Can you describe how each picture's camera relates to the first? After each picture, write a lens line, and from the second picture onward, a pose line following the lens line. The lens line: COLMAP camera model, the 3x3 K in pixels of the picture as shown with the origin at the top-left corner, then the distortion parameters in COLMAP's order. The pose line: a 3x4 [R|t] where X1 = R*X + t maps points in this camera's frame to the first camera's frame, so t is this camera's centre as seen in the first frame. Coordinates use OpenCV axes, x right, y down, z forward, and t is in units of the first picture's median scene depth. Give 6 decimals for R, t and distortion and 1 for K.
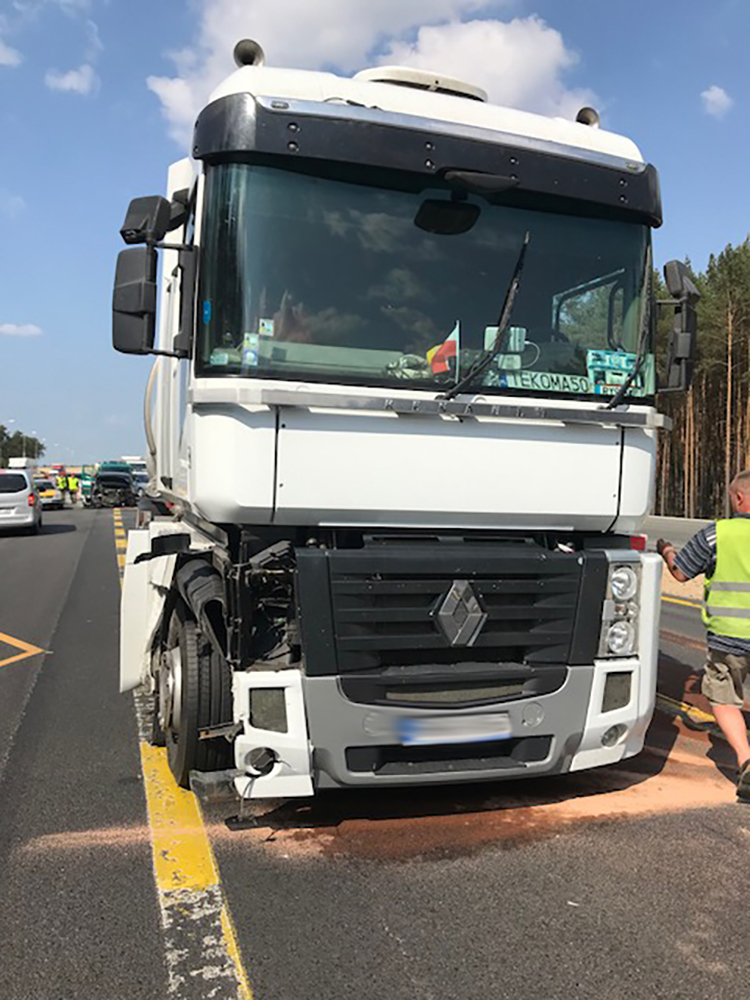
lens RADIAL K [[830.8, 0, 375.0], [0, 830.8, 506.5], [0, 0, 1]] dist [0.038903, -0.062411]
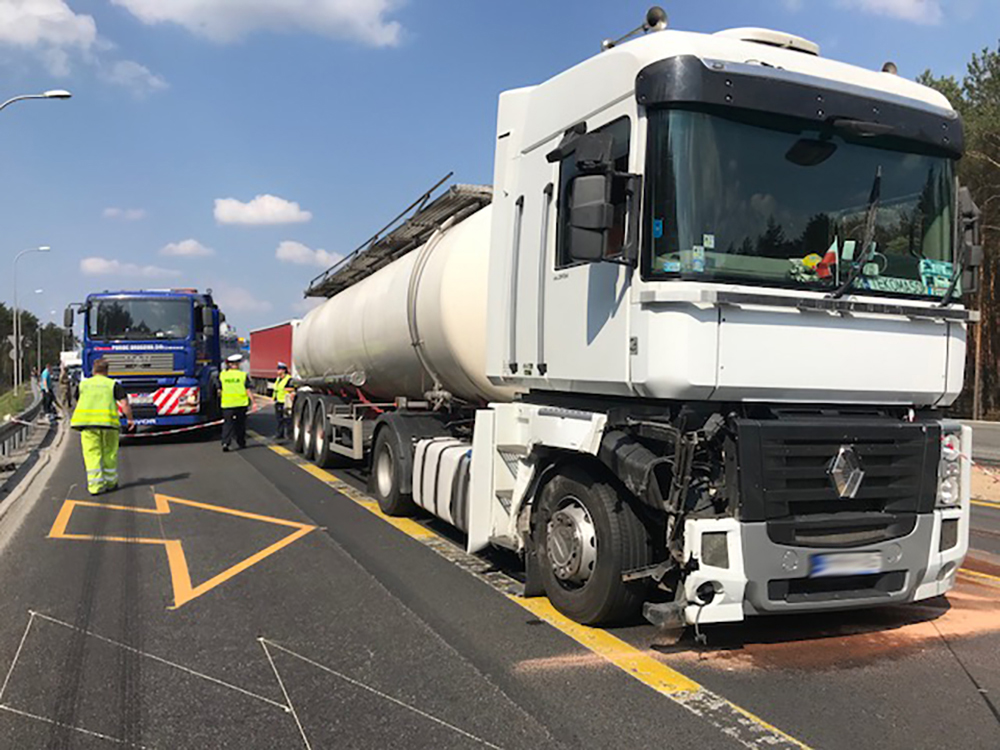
lens RADIAL K [[830.8, 0, 500.0], [0, 830.8, 375.0], [0, 0, 1]] dist [0.038903, -0.062411]
pose [[0.995732, -0.003669, 0.092221, -0.519217], [0.006418, 0.999543, -0.029532, 0.018387], [-0.092070, 0.029998, 0.995301, -0.192613]]
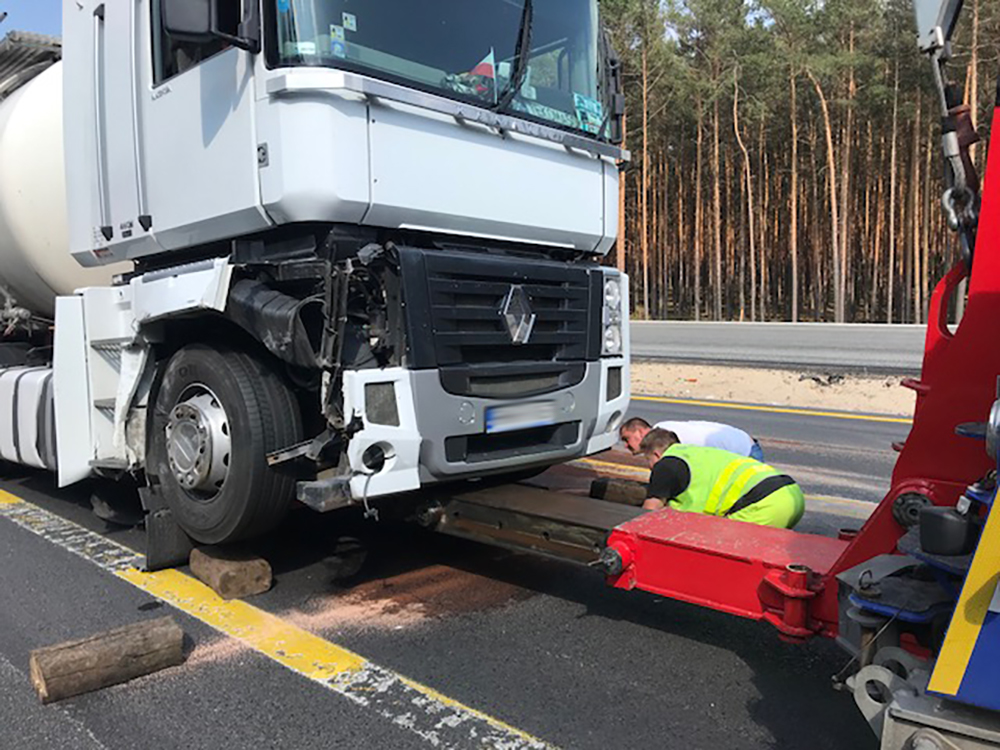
lens RADIAL K [[830.8, 0, 500.0], [0, 830.8, 375.0], [0, 0, 1]] dist [0.038903, -0.062411]
pose [[0.870424, -0.073855, 0.486731, -0.456399], [0.073479, 0.997098, 0.019894, 0.185119], [-0.486788, 0.018448, 0.873326, 0.047379]]
